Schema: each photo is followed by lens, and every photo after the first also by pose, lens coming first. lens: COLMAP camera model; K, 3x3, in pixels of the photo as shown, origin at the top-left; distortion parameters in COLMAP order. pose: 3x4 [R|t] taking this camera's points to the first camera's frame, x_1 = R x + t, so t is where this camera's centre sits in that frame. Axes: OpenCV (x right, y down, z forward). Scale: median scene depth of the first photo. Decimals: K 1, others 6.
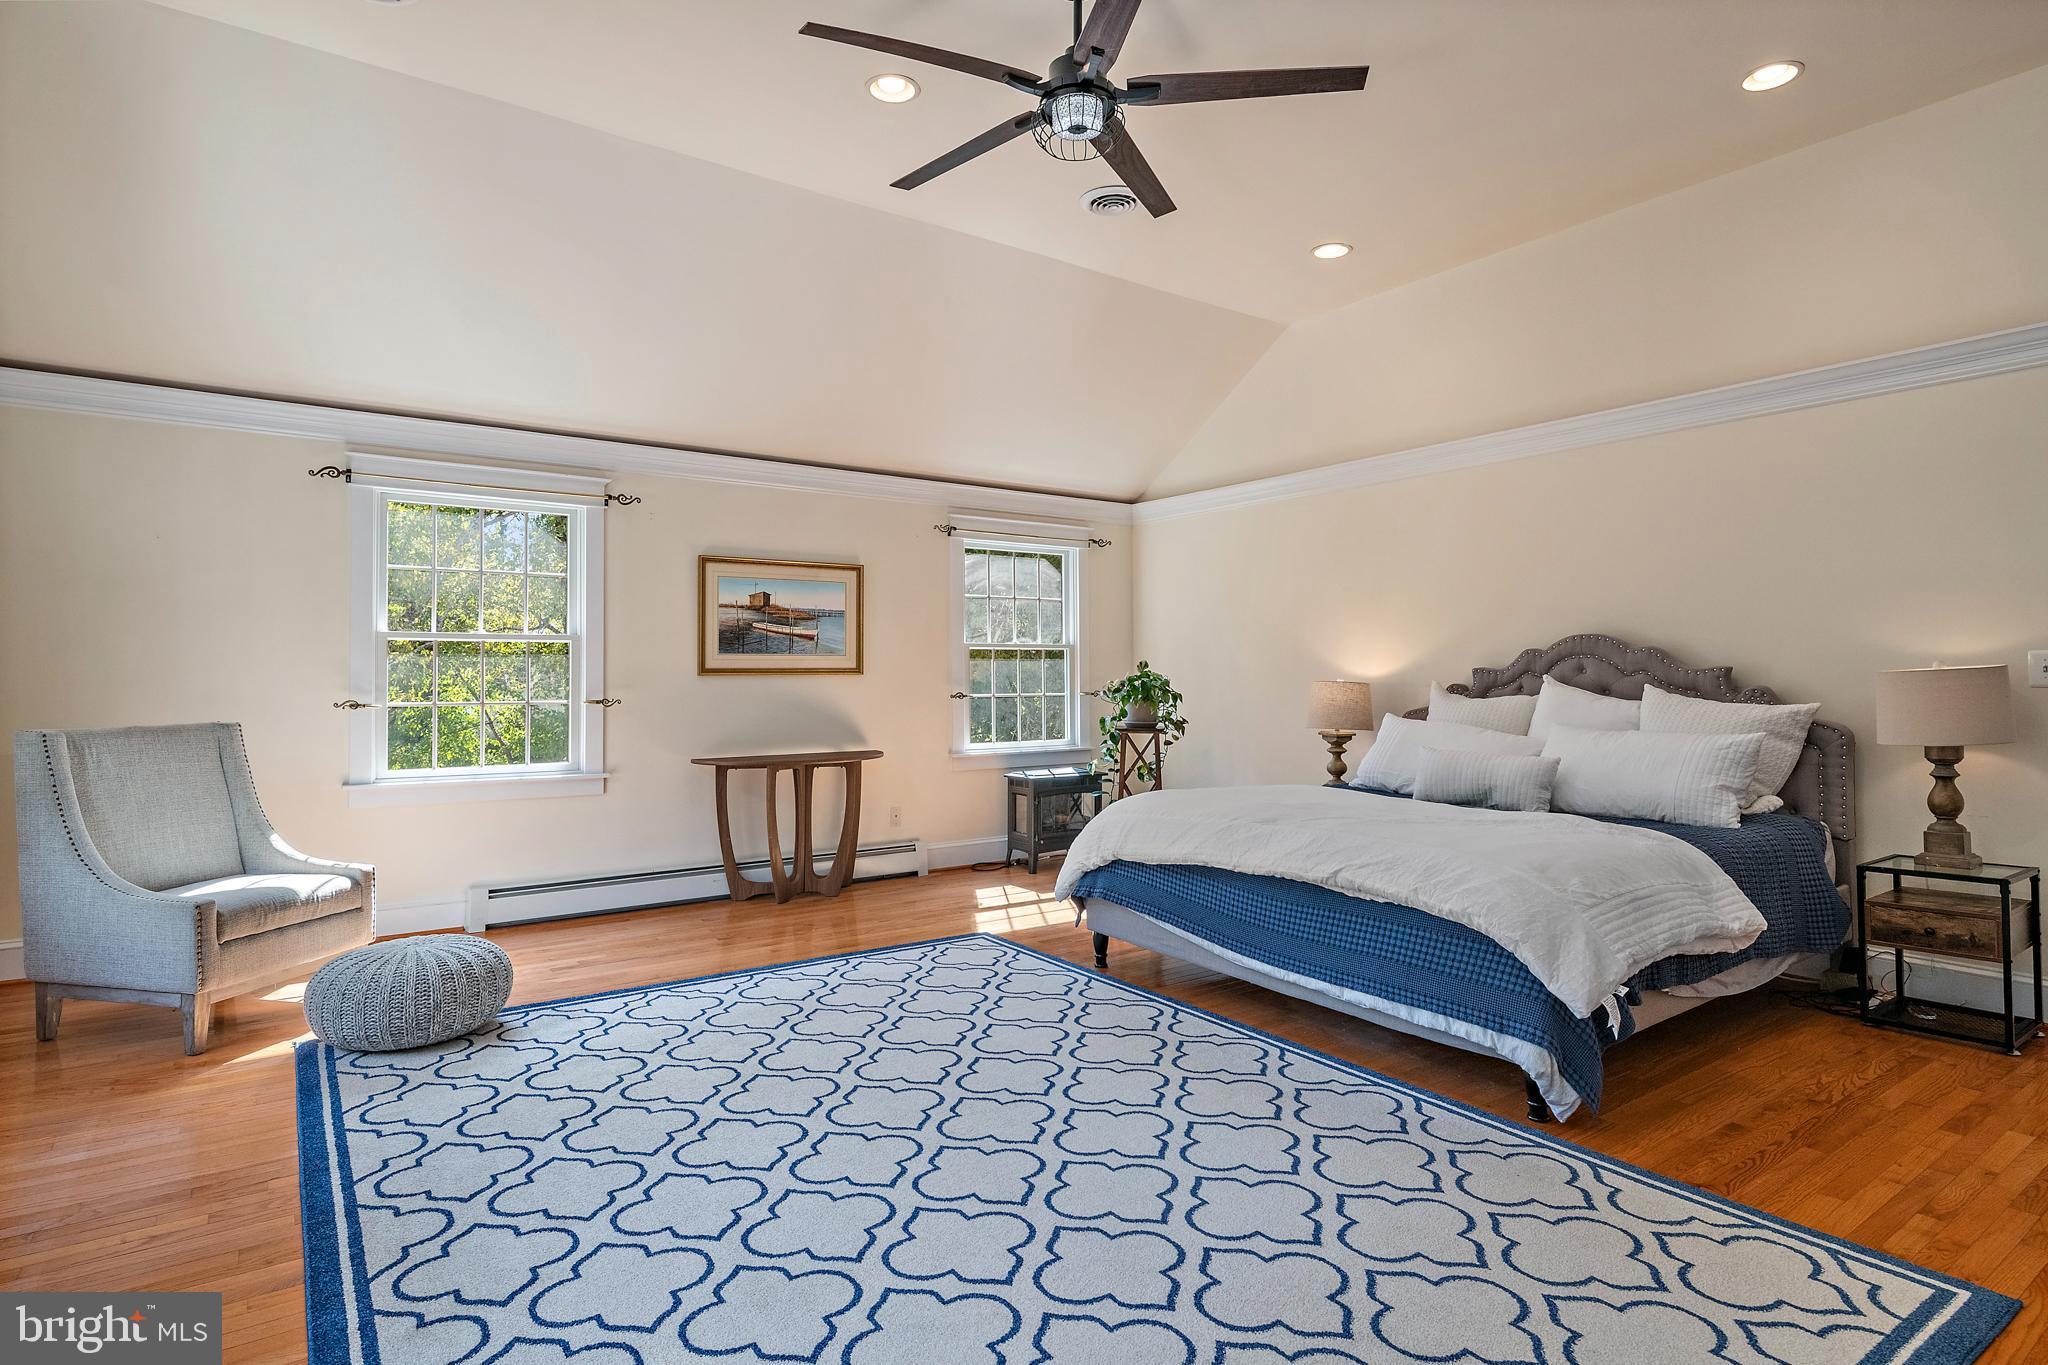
lens RADIAL K [[1057.0, 0, 1024.0], [0, 1057.0, 682.5], [0, 0, 1]] dist [0.000240, 0.000008]
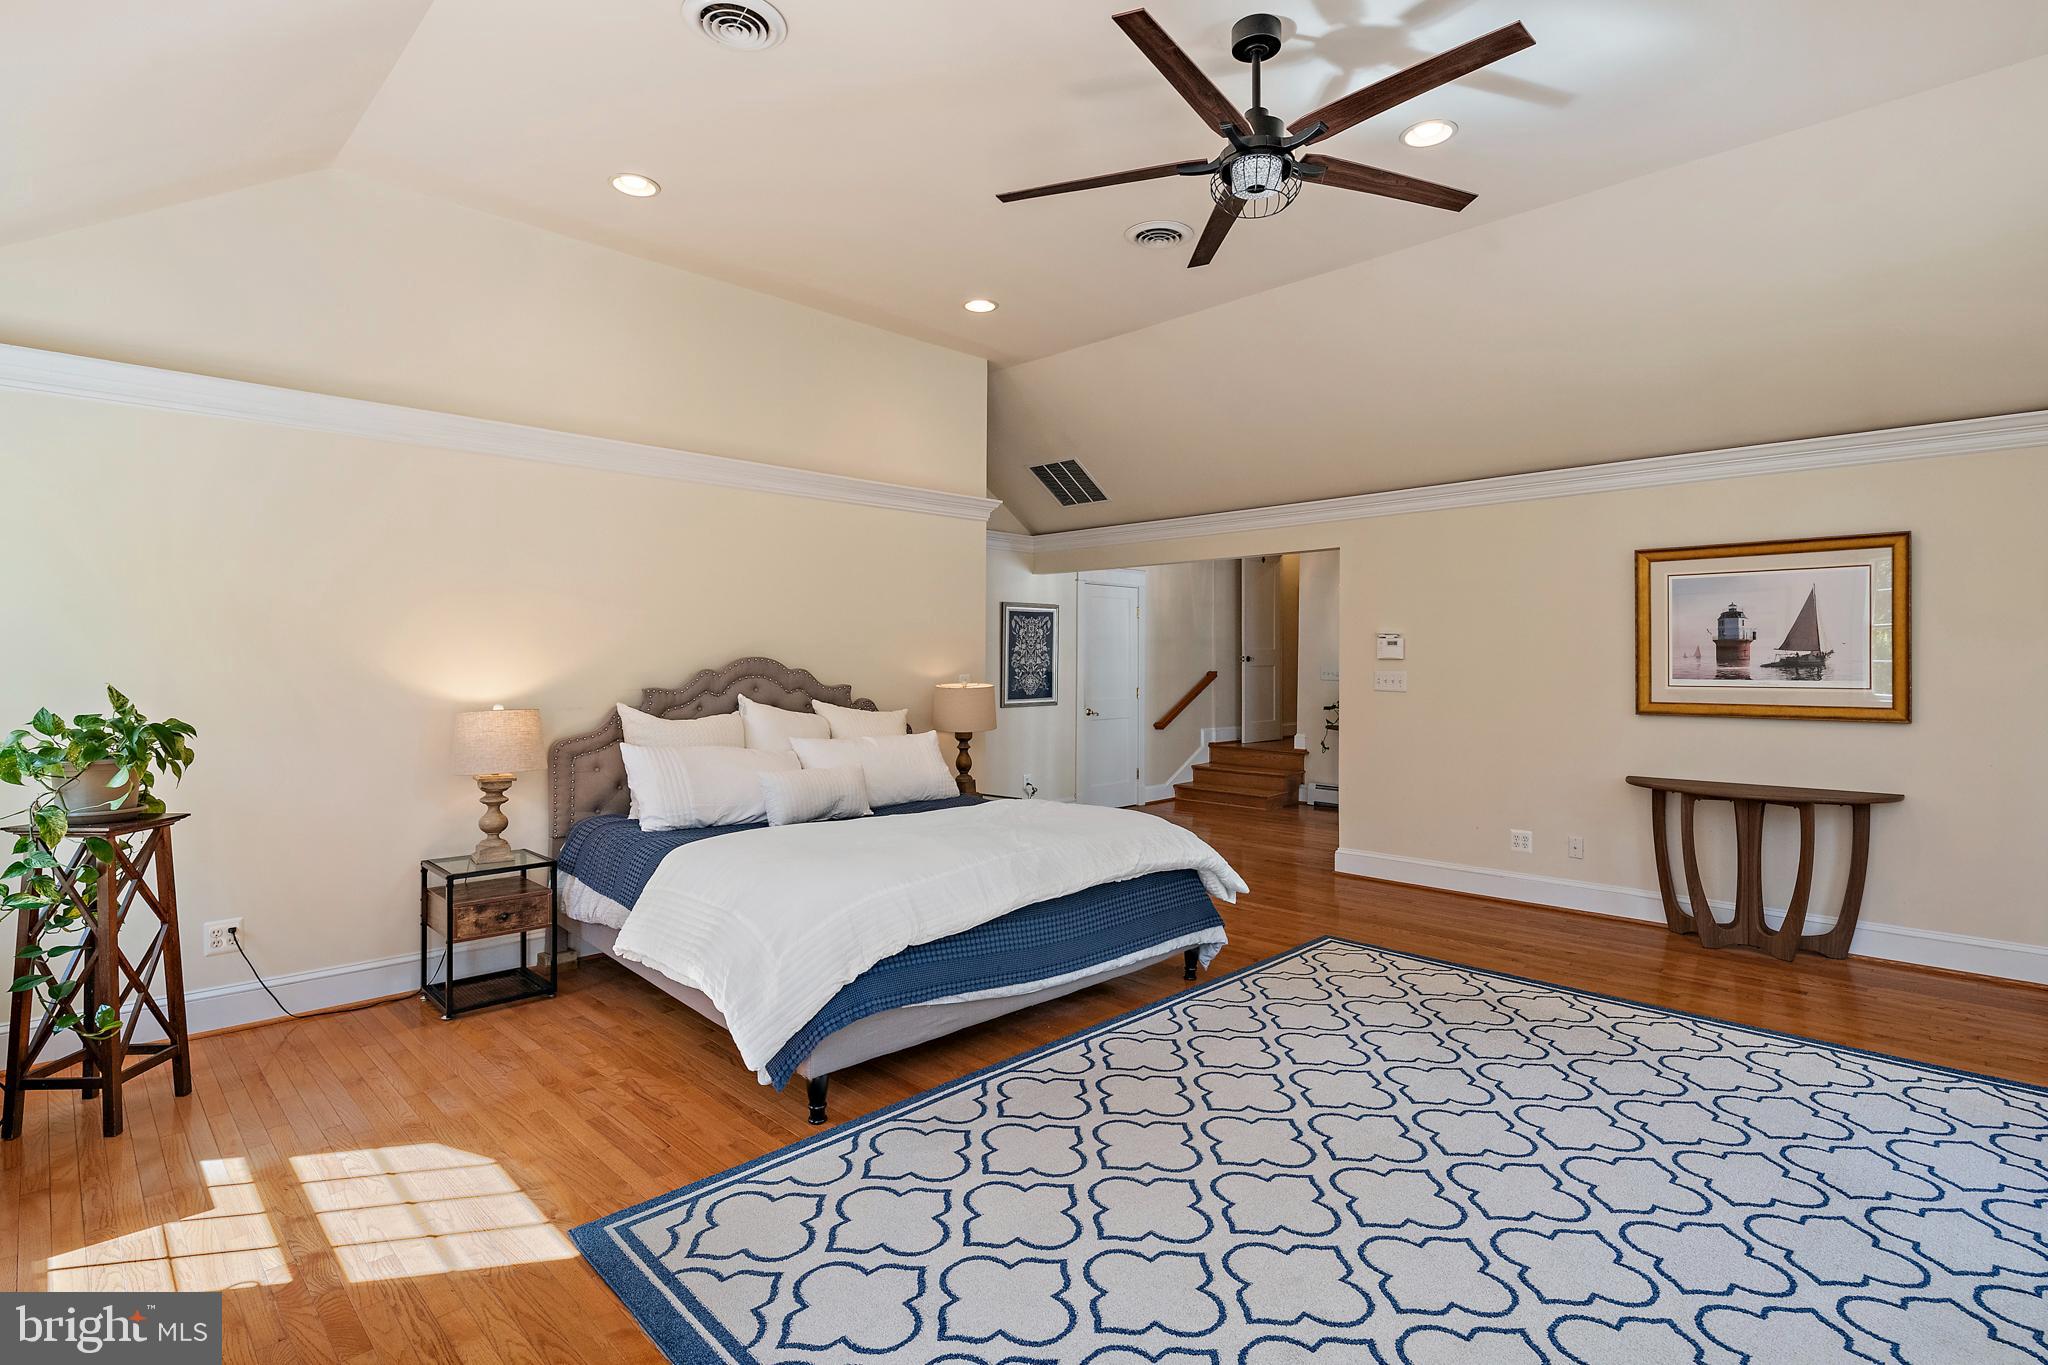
lens RADIAL K [[995.3, 0, 1024.0], [0, 995.3, 682.5], [0, 0, 1]] dist [-0.000777, -0.000078]
pose [[-0.165194, -0.011208, 0.986197, -0.722641], [0.015810, 0.999777, 0.014011, -0.037514], [-0.986134, 0.017906, -0.164980, 1.166288]]
